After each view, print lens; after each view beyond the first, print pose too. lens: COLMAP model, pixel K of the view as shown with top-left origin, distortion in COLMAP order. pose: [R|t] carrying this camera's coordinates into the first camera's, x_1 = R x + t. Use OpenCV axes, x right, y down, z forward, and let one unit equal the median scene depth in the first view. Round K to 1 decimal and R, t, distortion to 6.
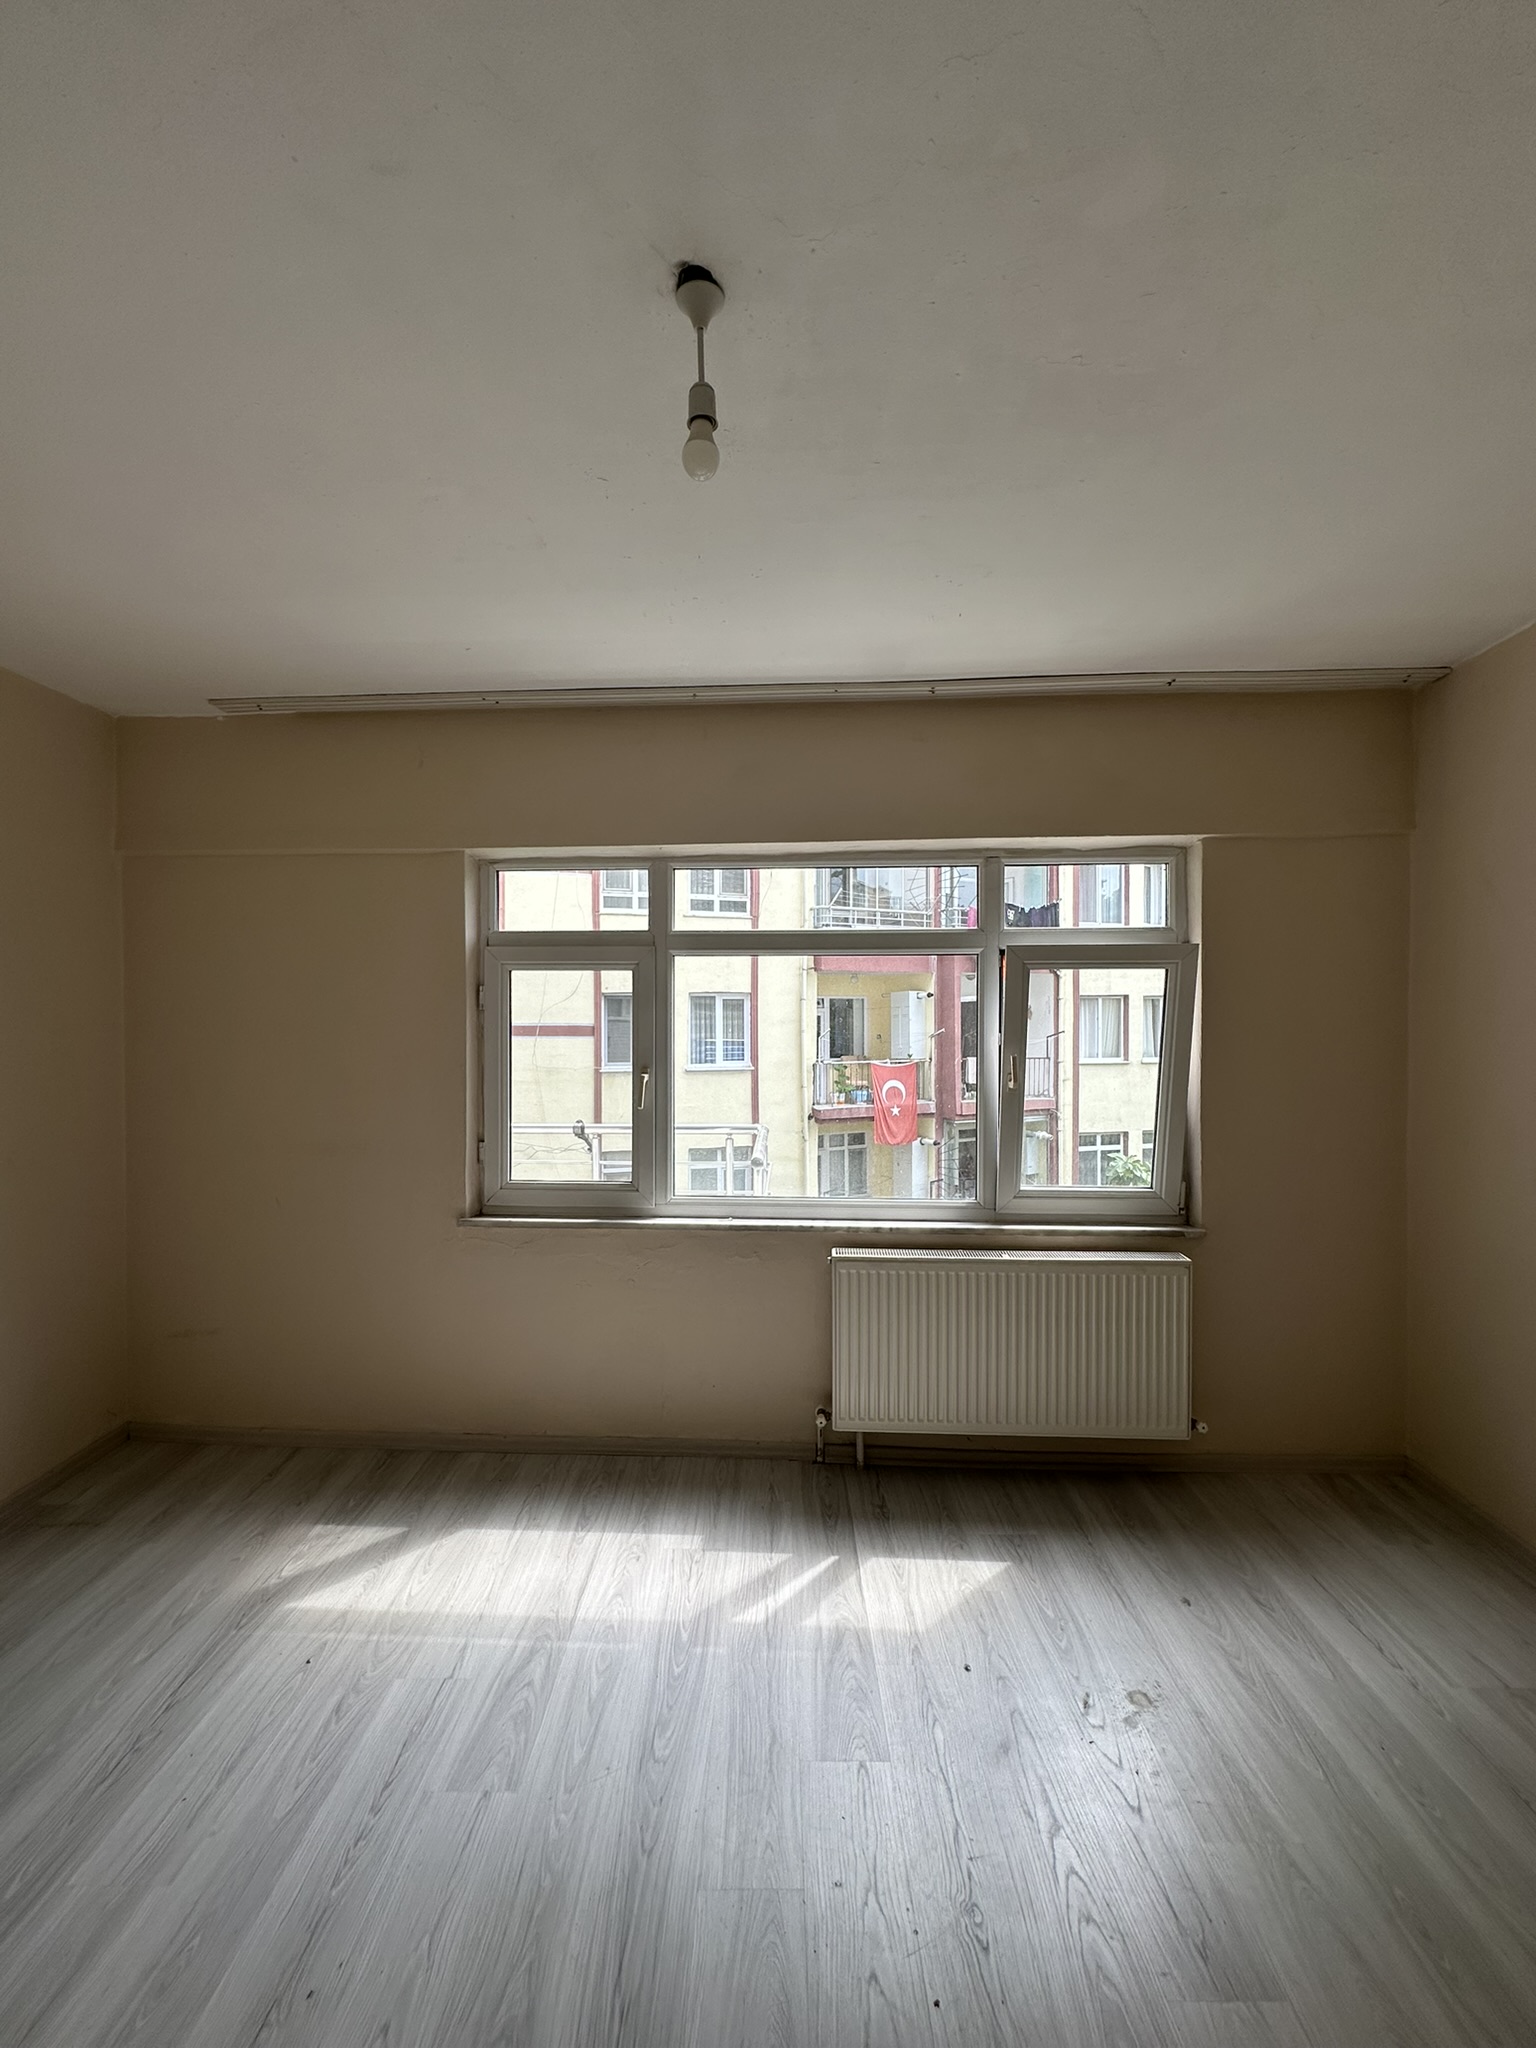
lens RADIAL K [[817.2, 0, 767.1], [0, 817.2, 1025.9], [0, 0, 1]] dist [-0.003955, 0.001307]
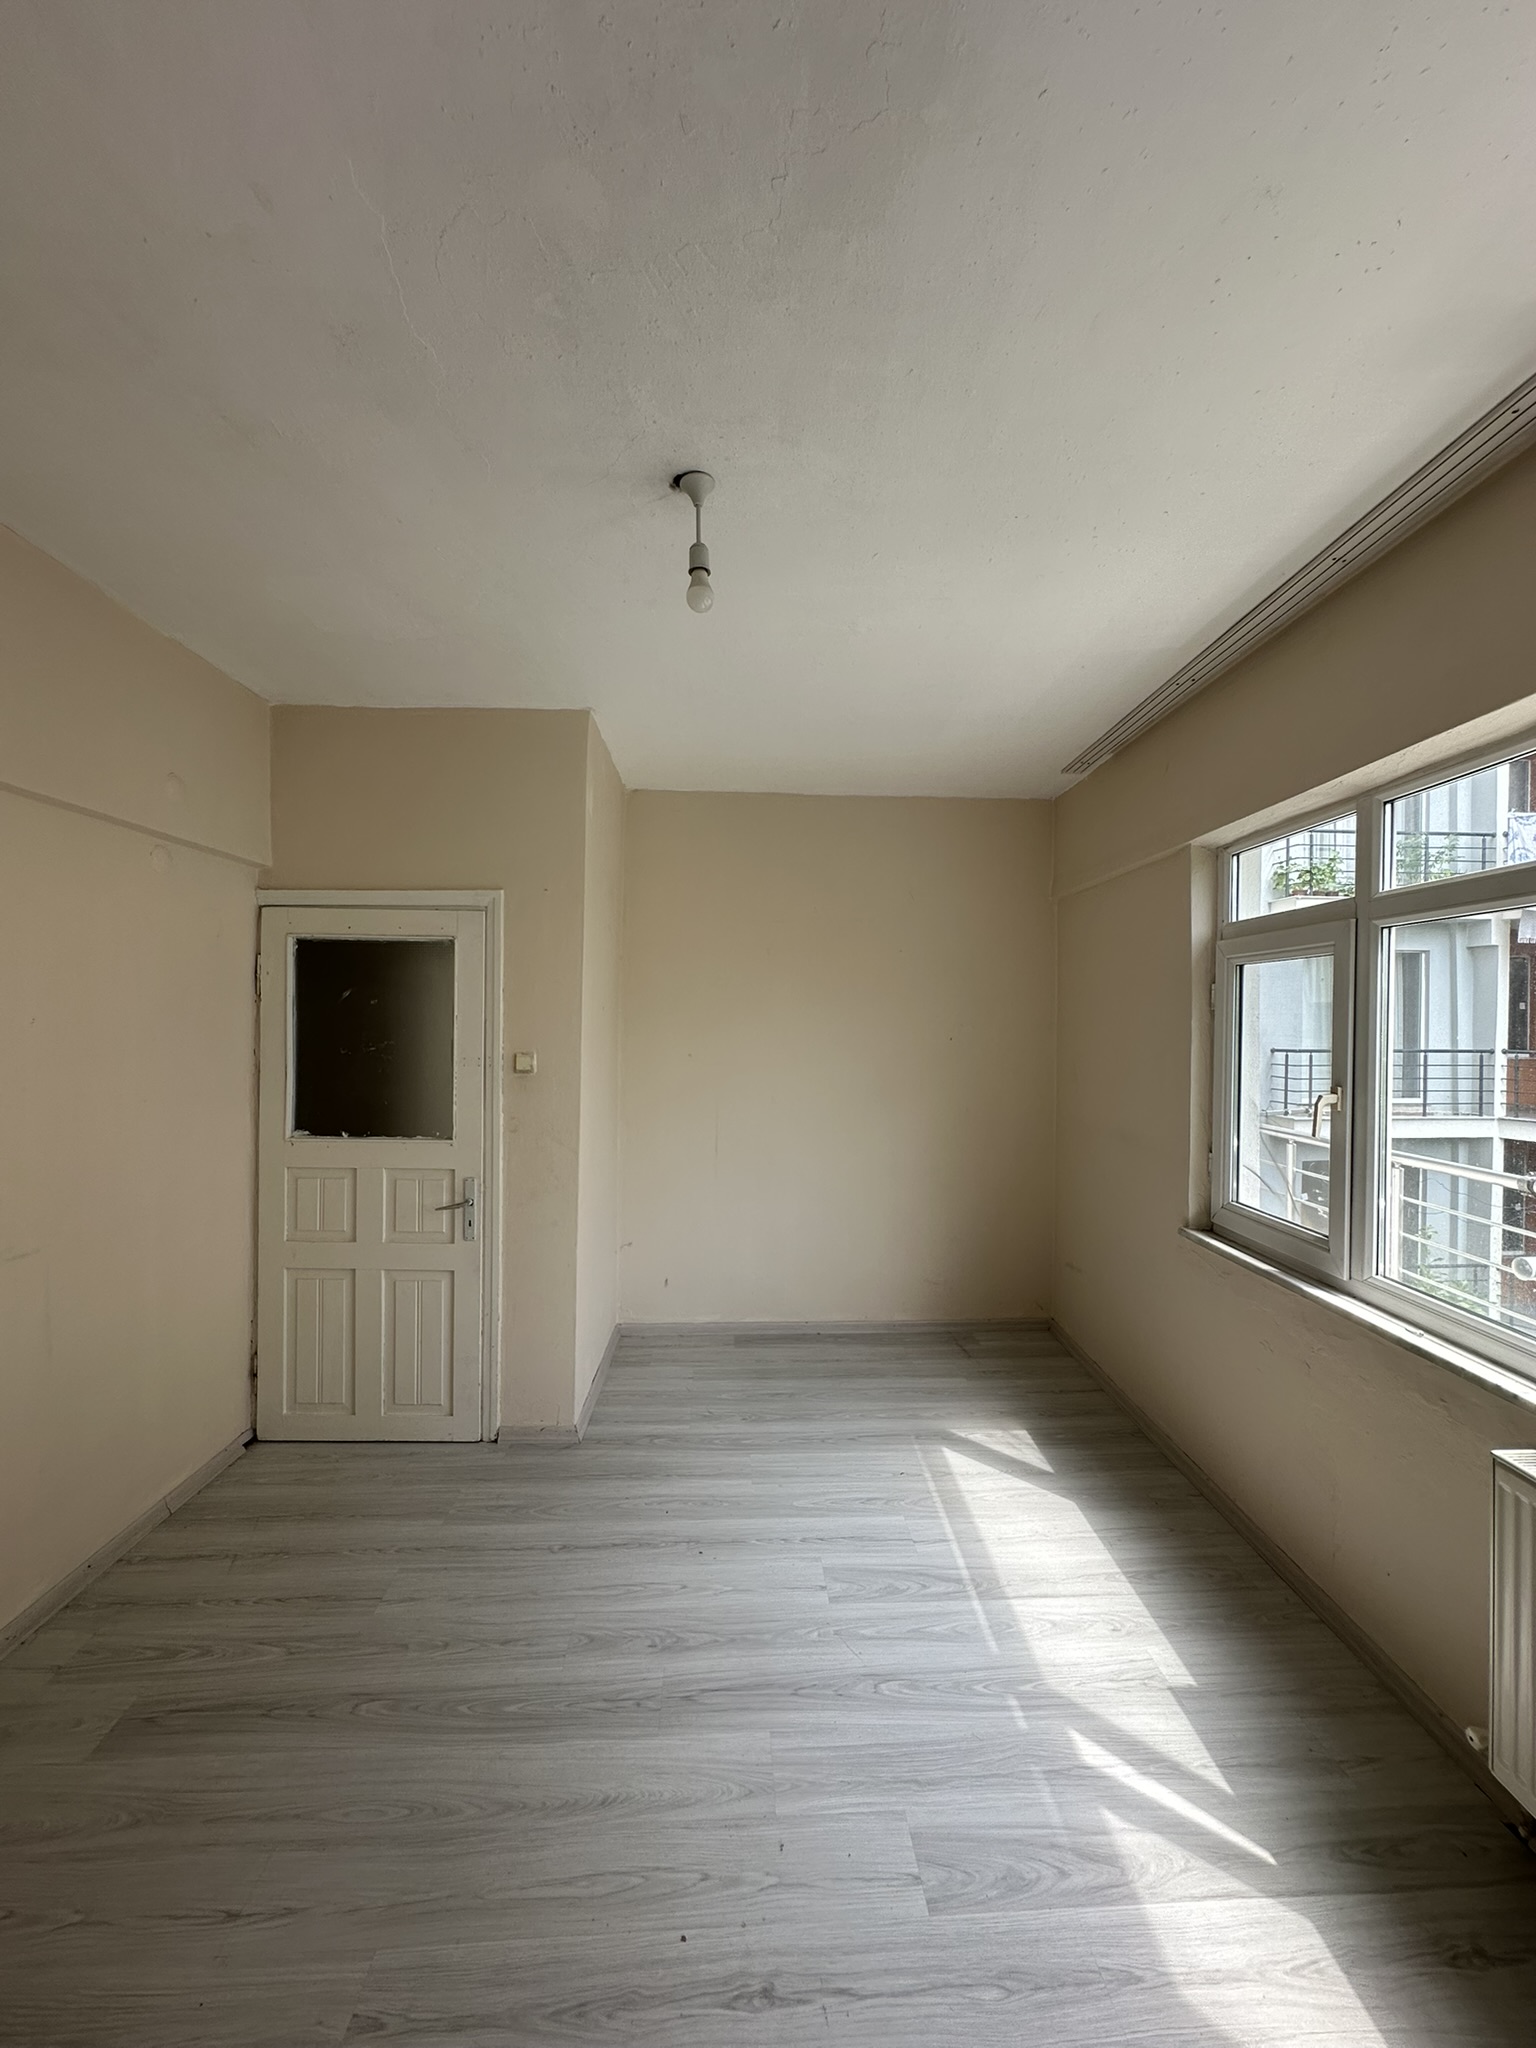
lens RADIAL K [[817.2, 0, 767.1], [0, 817.2, 1025.9], [0, 0, 1]] dist [-0.003955, 0.001307]
pose [[0.065778, 0.005105, -0.997821, 0.718662], [-0.018743, 0.999817, 0.003880, 0.006178], [0.997658, 0.018447, 0.065862, 0.578493]]
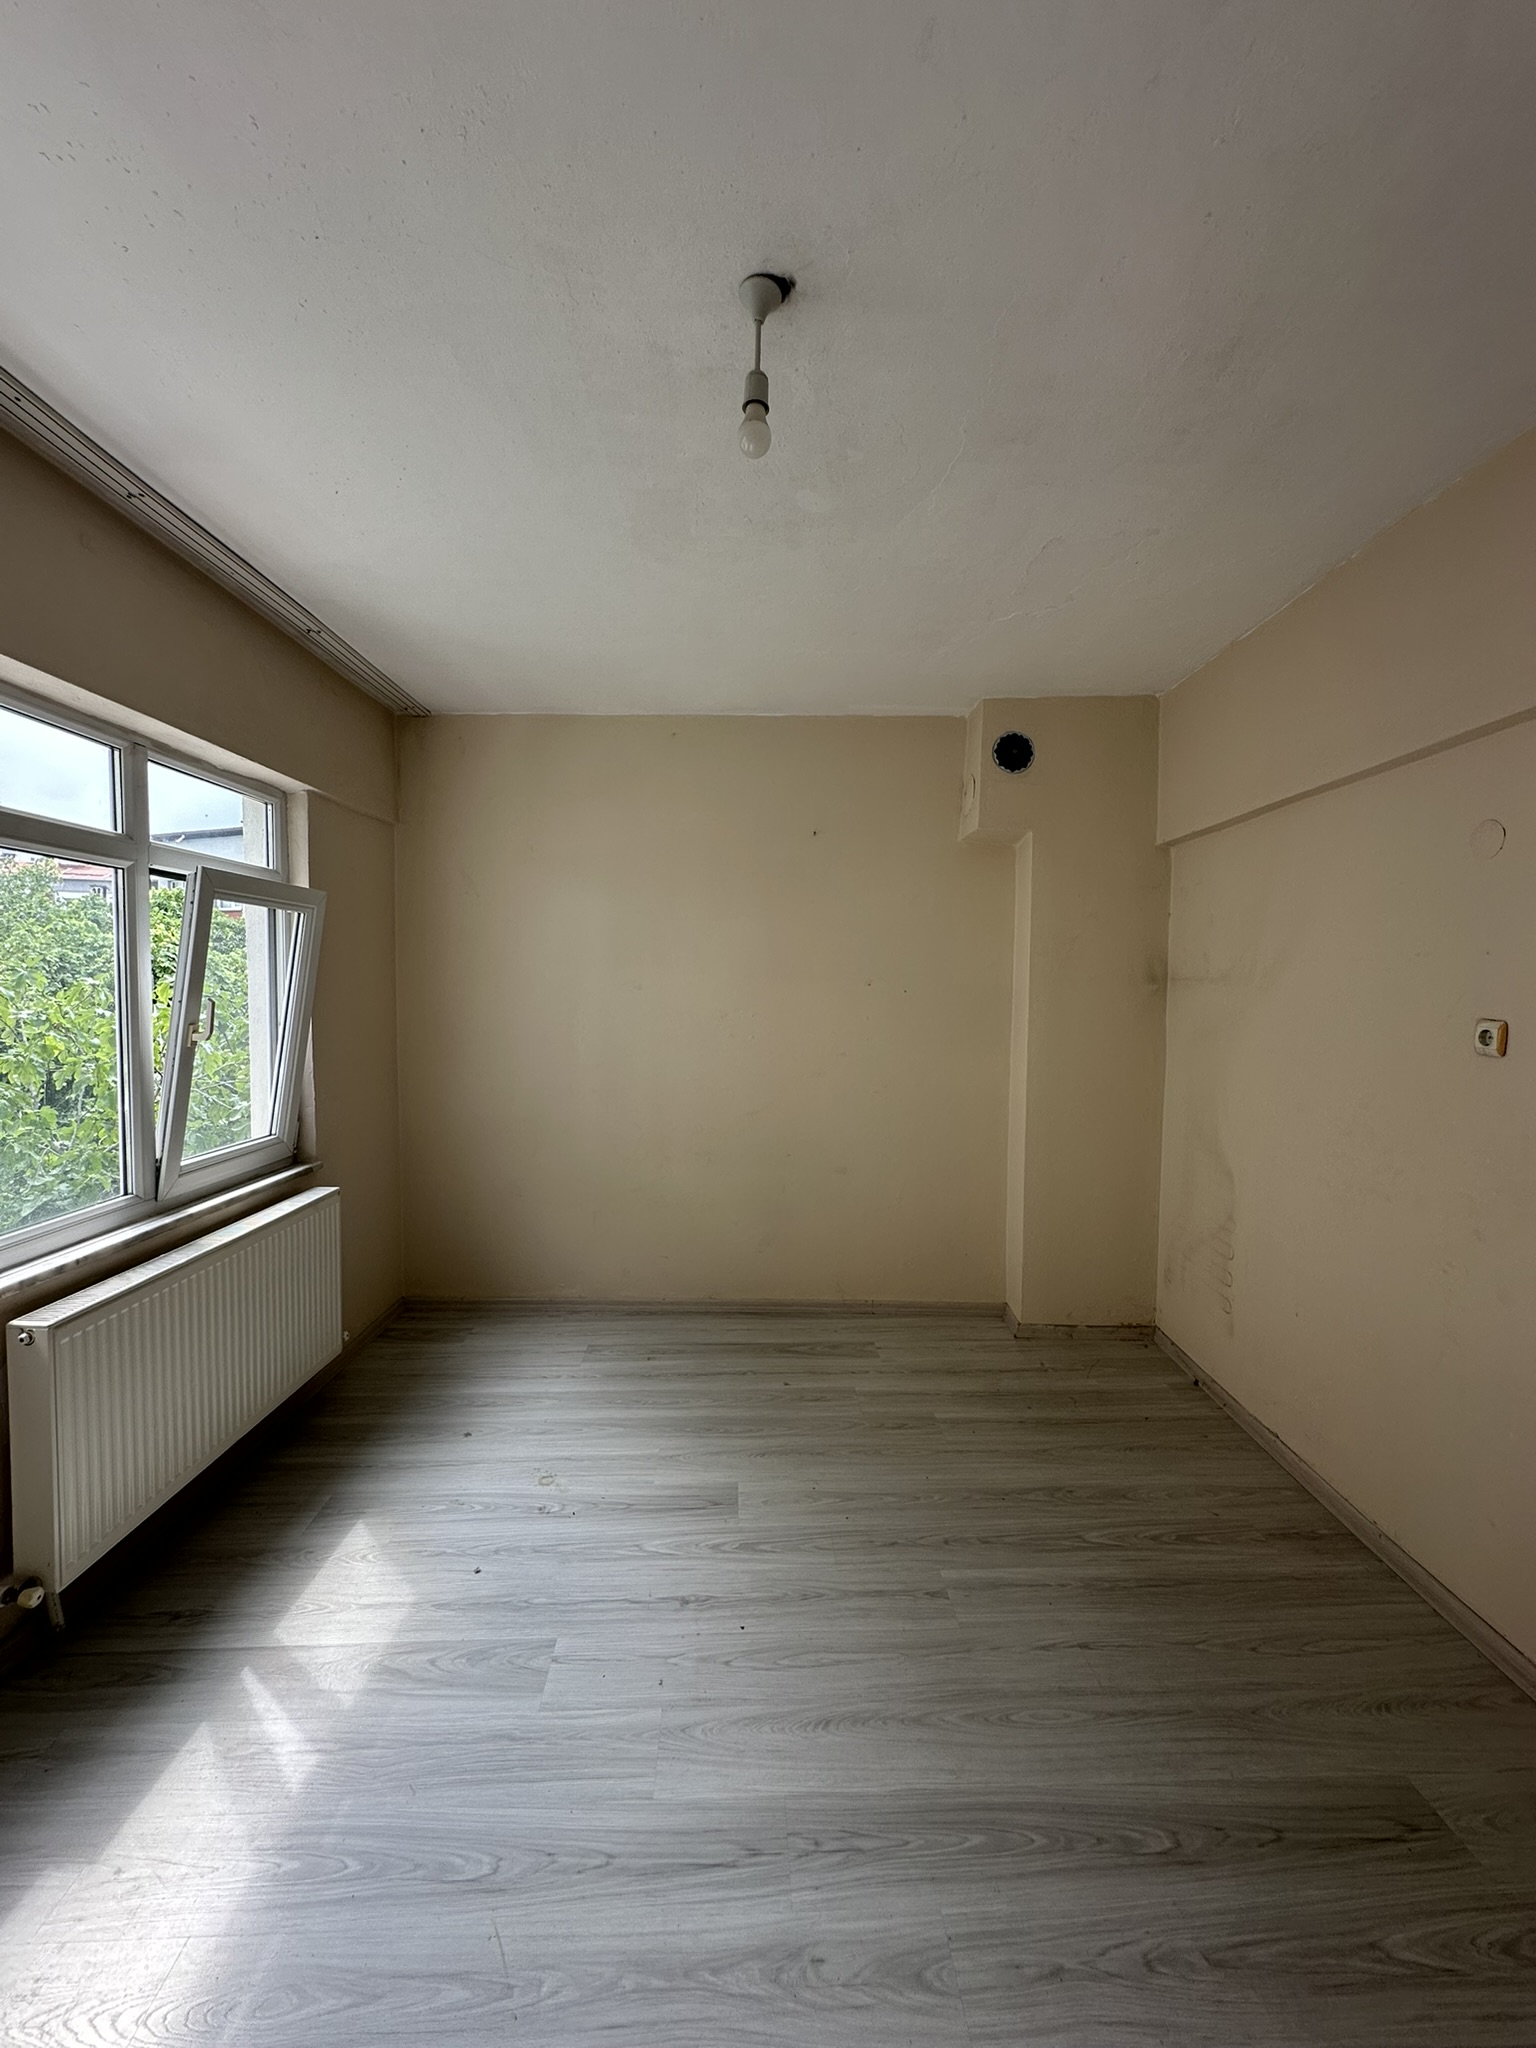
lens RADIAL K [[823.6, 0, 768.0], [0, 823.6, 1024.0], [0, 0, 1]] dist [-0.001398, 0.000284]
pose [[-0.053768, -0.046597, 0.997466, -0.692078], [0.002827, 0.998899, 0.046817, 0.027992], [-0.998549, 0.005337, -0.053577, 0.584560]]
